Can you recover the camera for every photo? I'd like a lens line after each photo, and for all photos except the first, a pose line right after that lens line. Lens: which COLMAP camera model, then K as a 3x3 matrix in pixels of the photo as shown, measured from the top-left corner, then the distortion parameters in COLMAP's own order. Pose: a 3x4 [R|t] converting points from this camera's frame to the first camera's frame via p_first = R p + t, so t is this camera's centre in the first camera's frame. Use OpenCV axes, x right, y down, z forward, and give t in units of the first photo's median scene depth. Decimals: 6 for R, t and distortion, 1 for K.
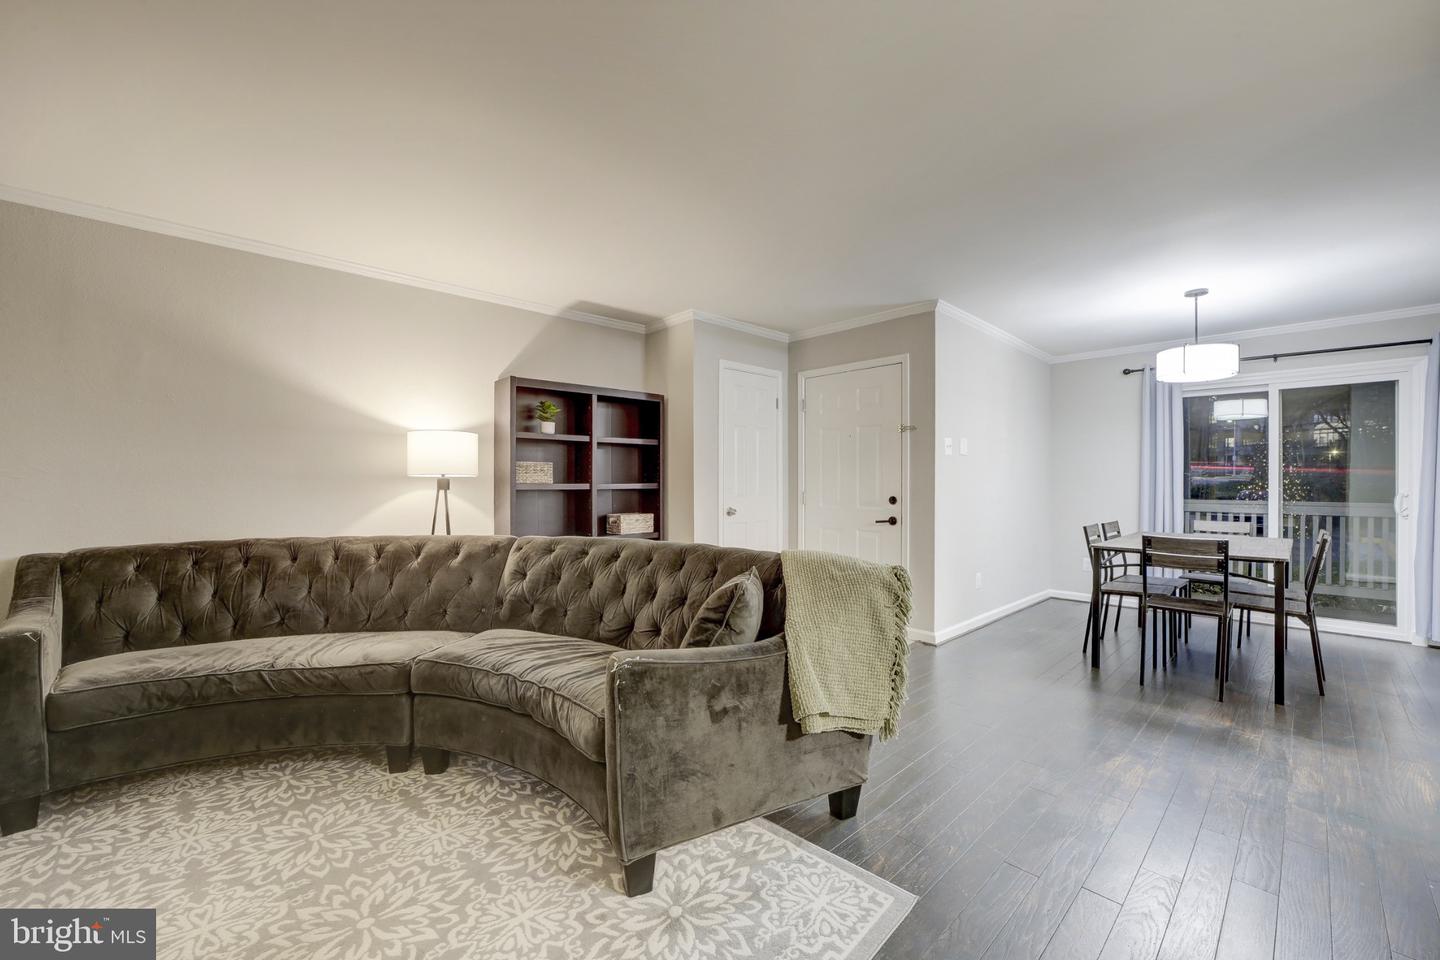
lens RADIAL K [[581.1, 0, 720.1], [0, 581.1, 499.4], [0, 0, 1]] dist [-0.000762, -0.000122]
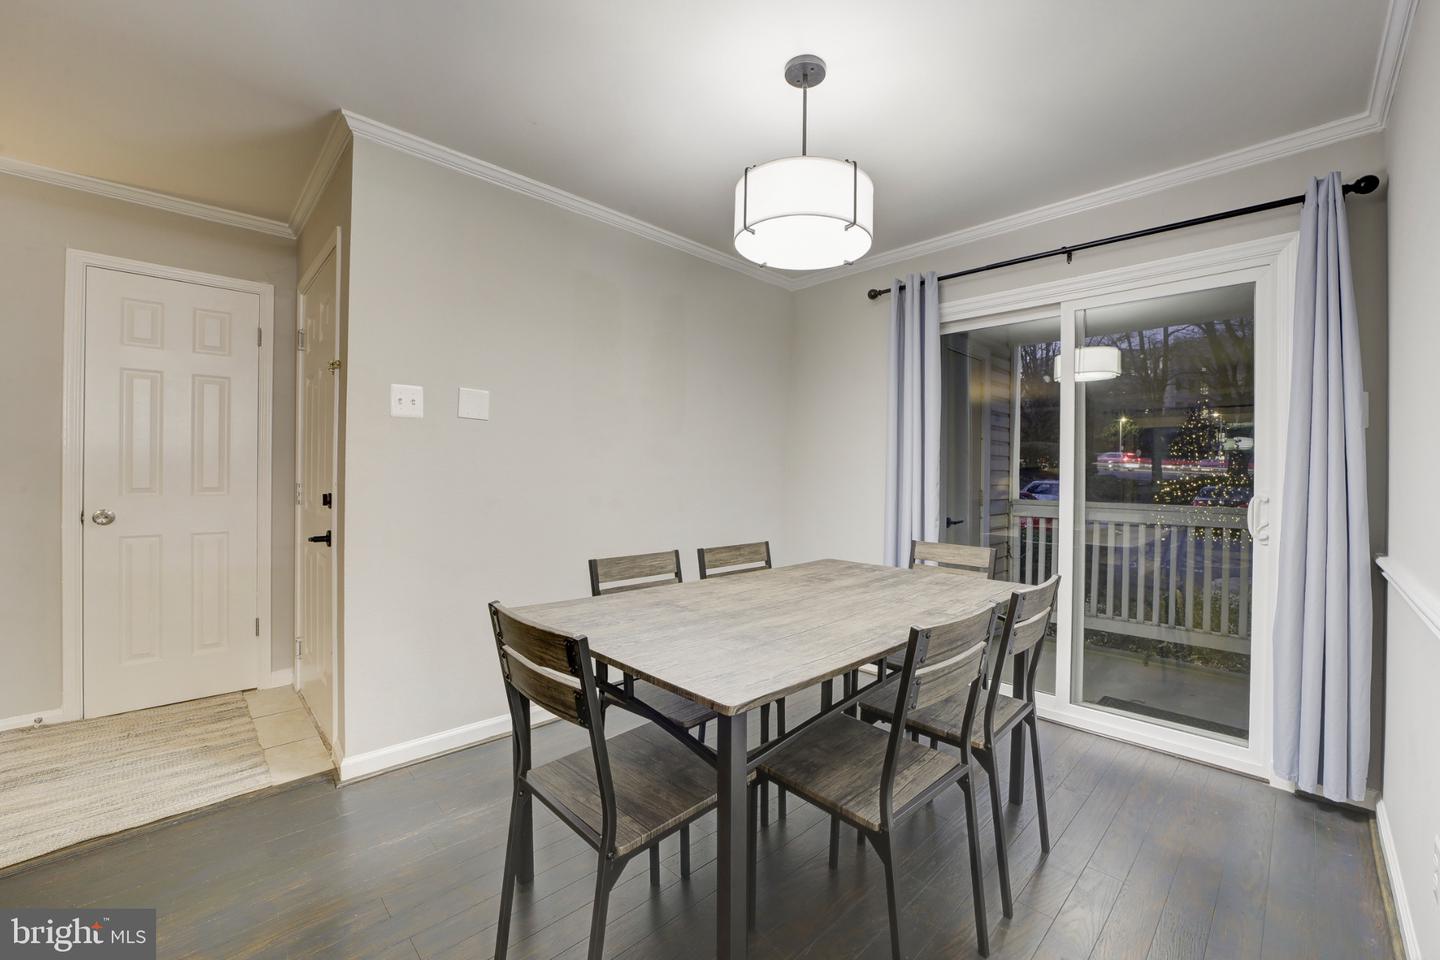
lens RADIAL K [[583.7, 0, 747.5], [0, 583.7, 491.0], [0, 0, 1]] dist [-0.038124, 0.009688]
pose [[0.999964, 0.007895, 0.003201, 0.698189], [-0.007895, 0.999969, 0.000068, -0.010875], [-0.003200, -0.000093, 0.999995, 0.478014]]
